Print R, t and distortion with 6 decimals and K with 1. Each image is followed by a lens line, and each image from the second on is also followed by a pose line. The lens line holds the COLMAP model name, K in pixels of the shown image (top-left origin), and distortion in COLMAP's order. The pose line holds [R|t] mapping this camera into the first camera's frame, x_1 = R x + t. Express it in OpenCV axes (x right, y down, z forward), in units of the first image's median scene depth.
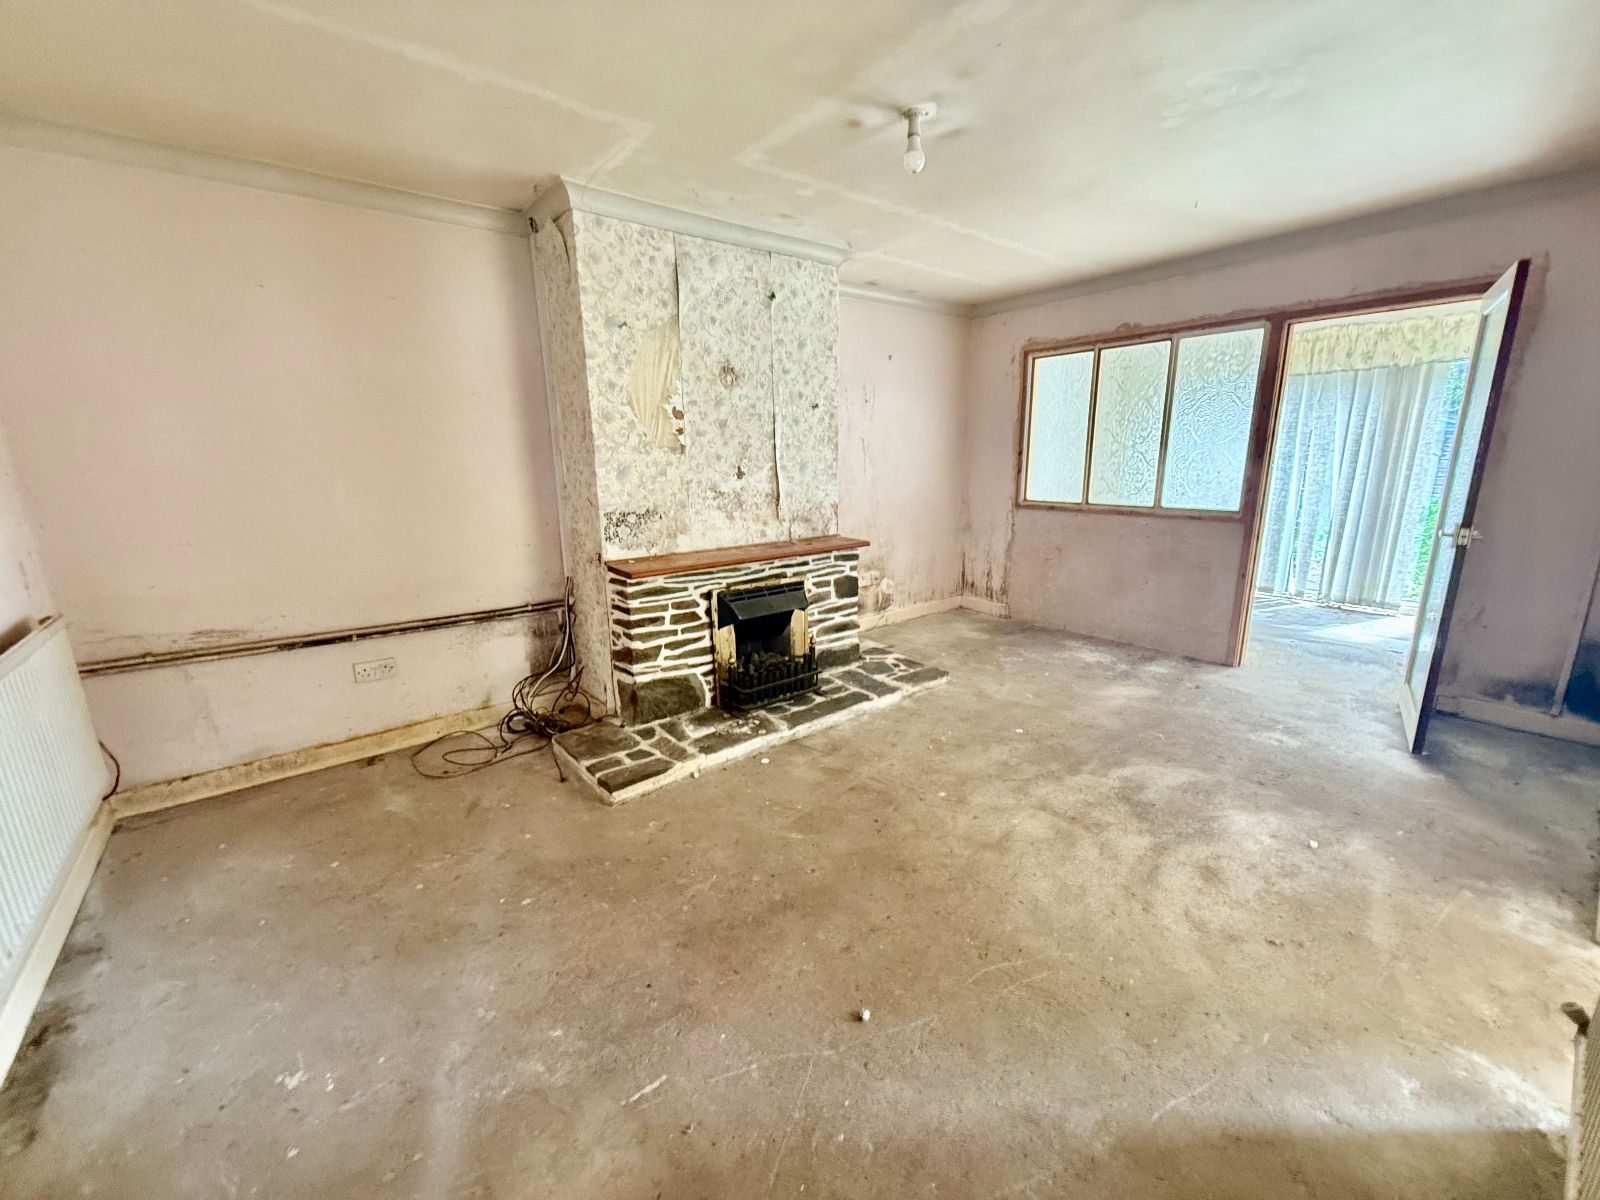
lens RADIAL K [[631.8, 0, 809.2], [0, 631.8, 596.1], [0, 0, 1]] dist [-0.002170, 0.001167]
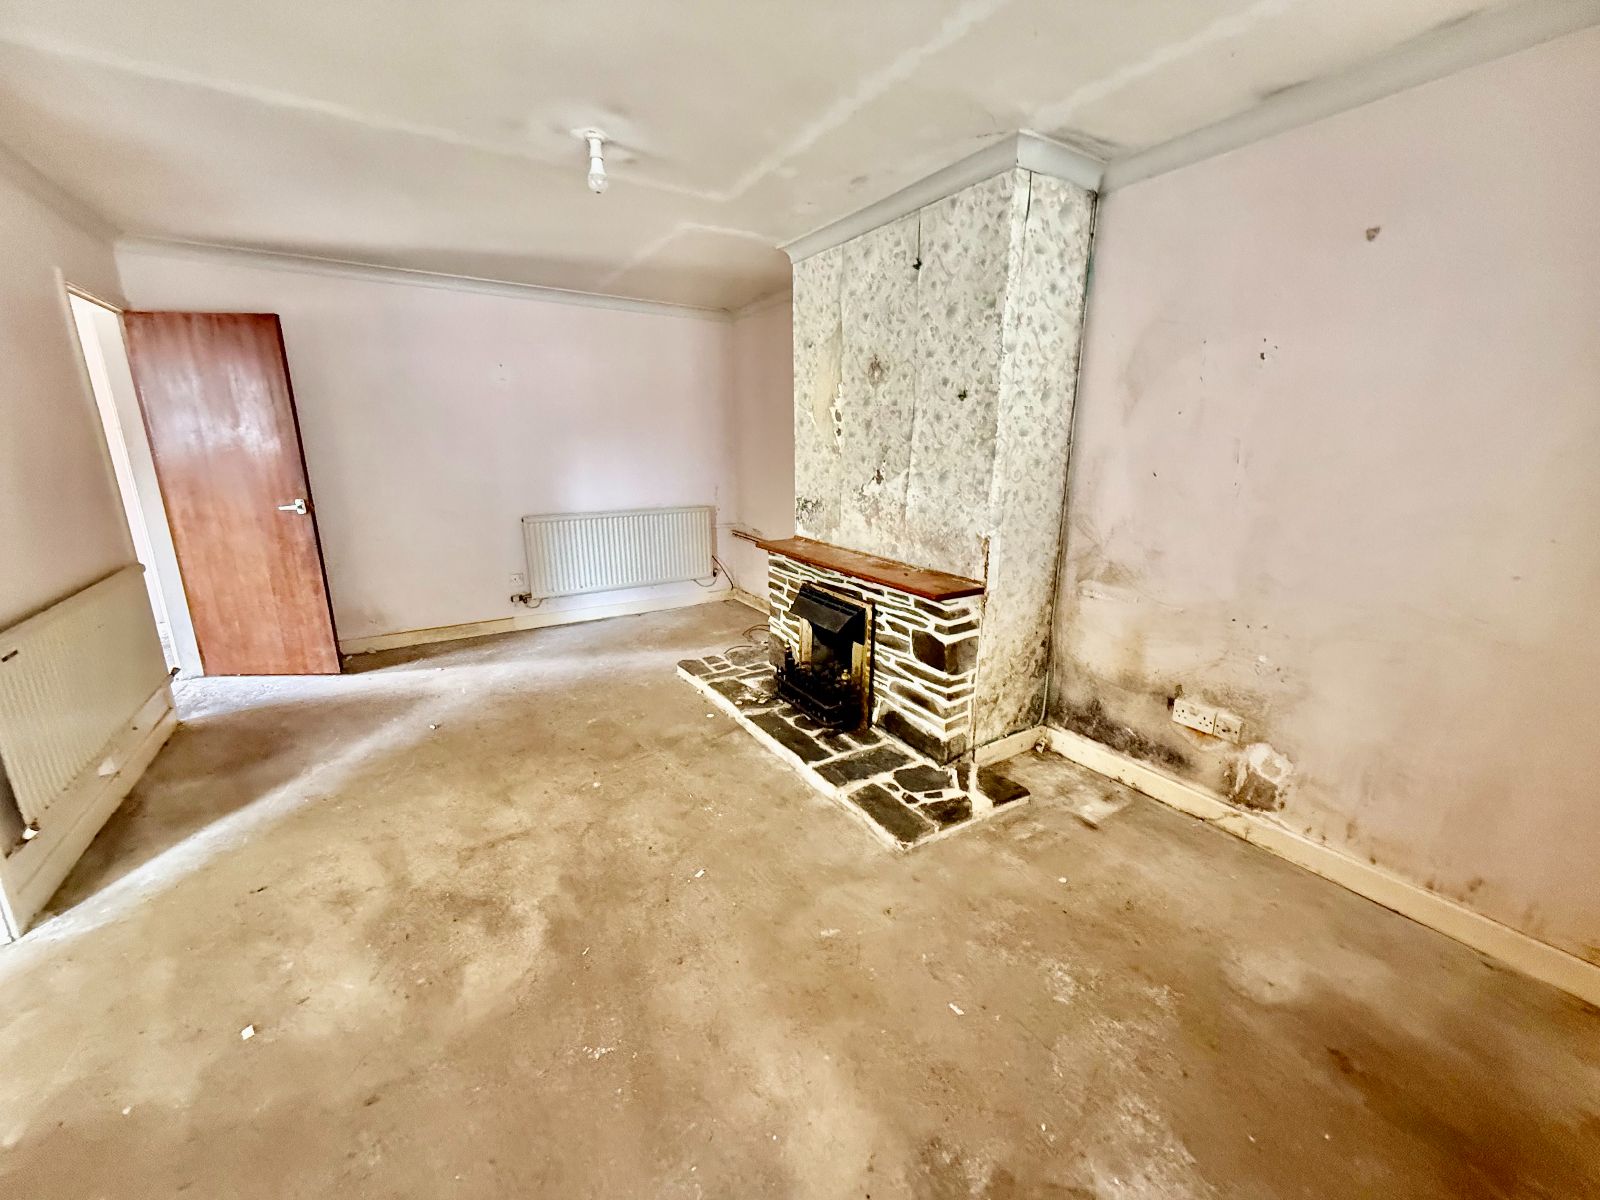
lens RADIAL K [[631.8, 0, 798.5], [0, 631.8, 598.5], [0, 0, 1]] dist [-0.002170, 0.001167]
pose [[-0.118108, 0.258208, -0.958843, 0.893125], [-0.223246, 0.933978, 0.279011, -0.280964], [0.967580, 0.247011, -0.052666, 1.057208]]
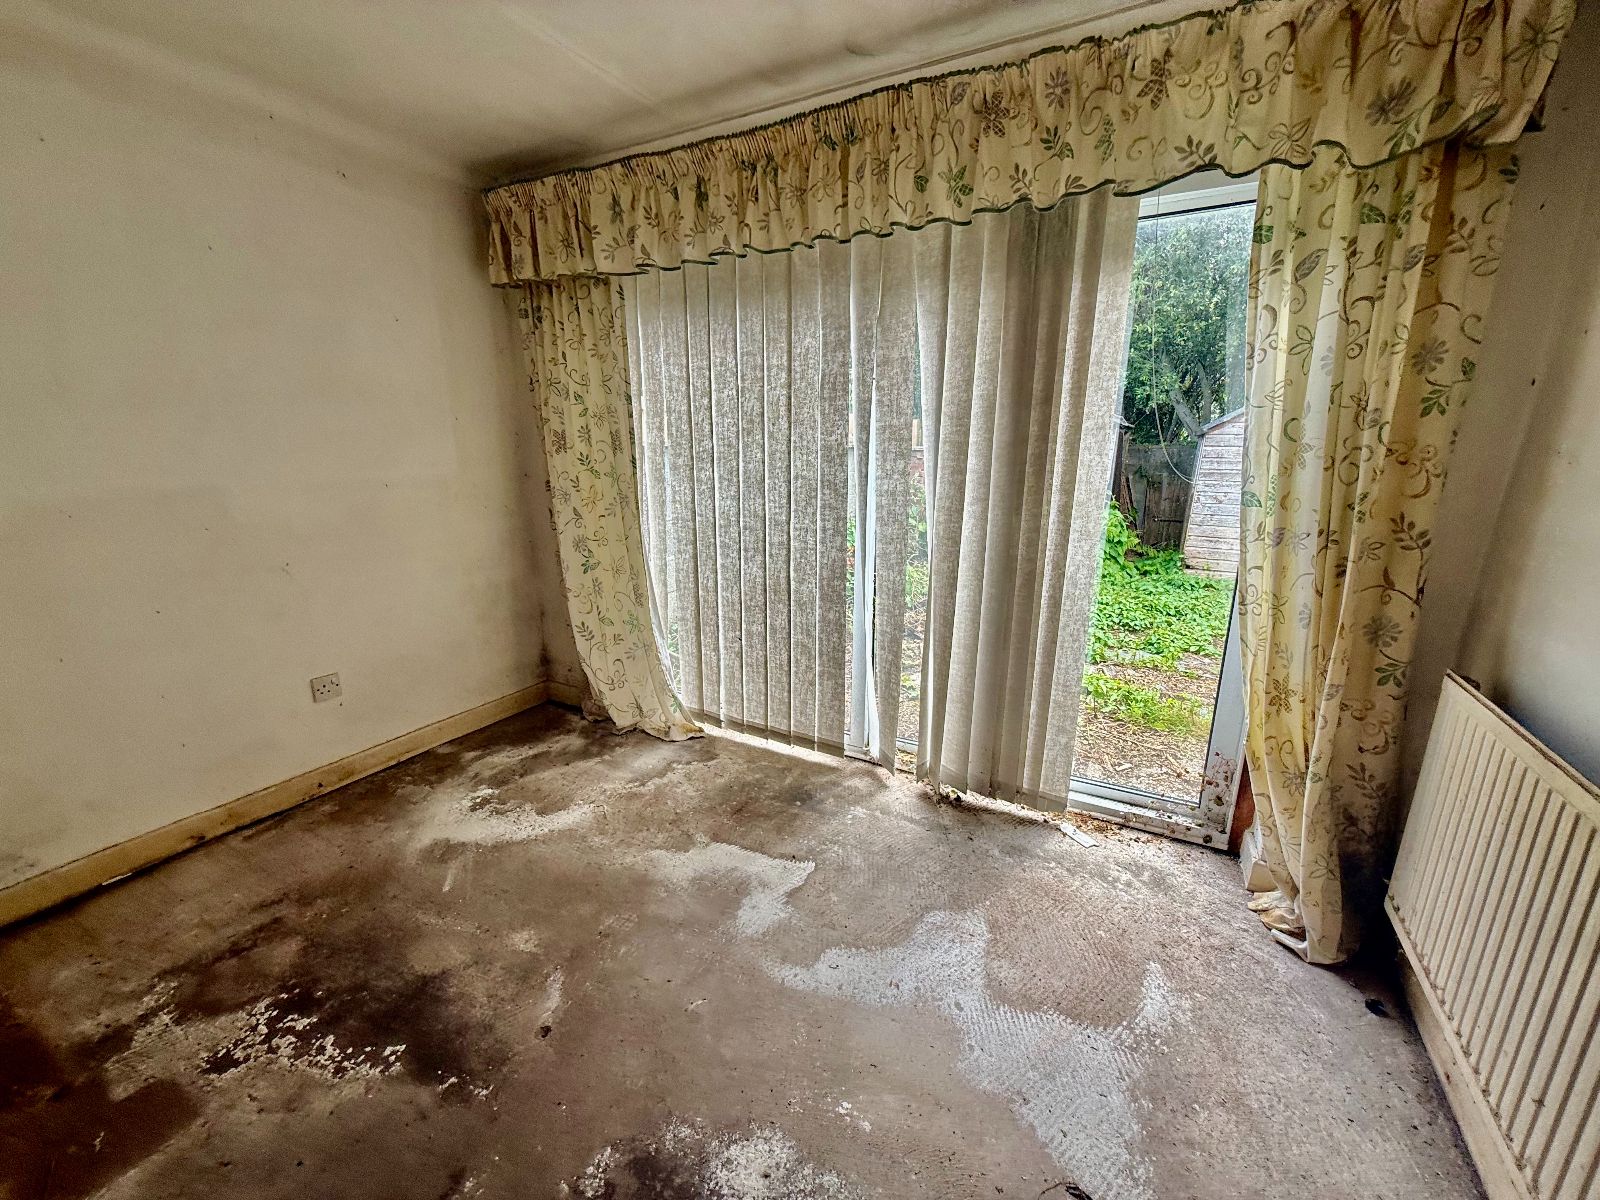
lens RADIAL K [[631.8, 0, 794.7], [0, 631.8, 603.1], [0, 0, 1]] dist [-0.002170, 0.001167]
pose [[0.929044, -0.079005, 0.361435, 0.344833], [0.072307, 0.996868, 0.032042, -0.083442], [-0.362835, -0.003634, 0.931846, 0.371224]]
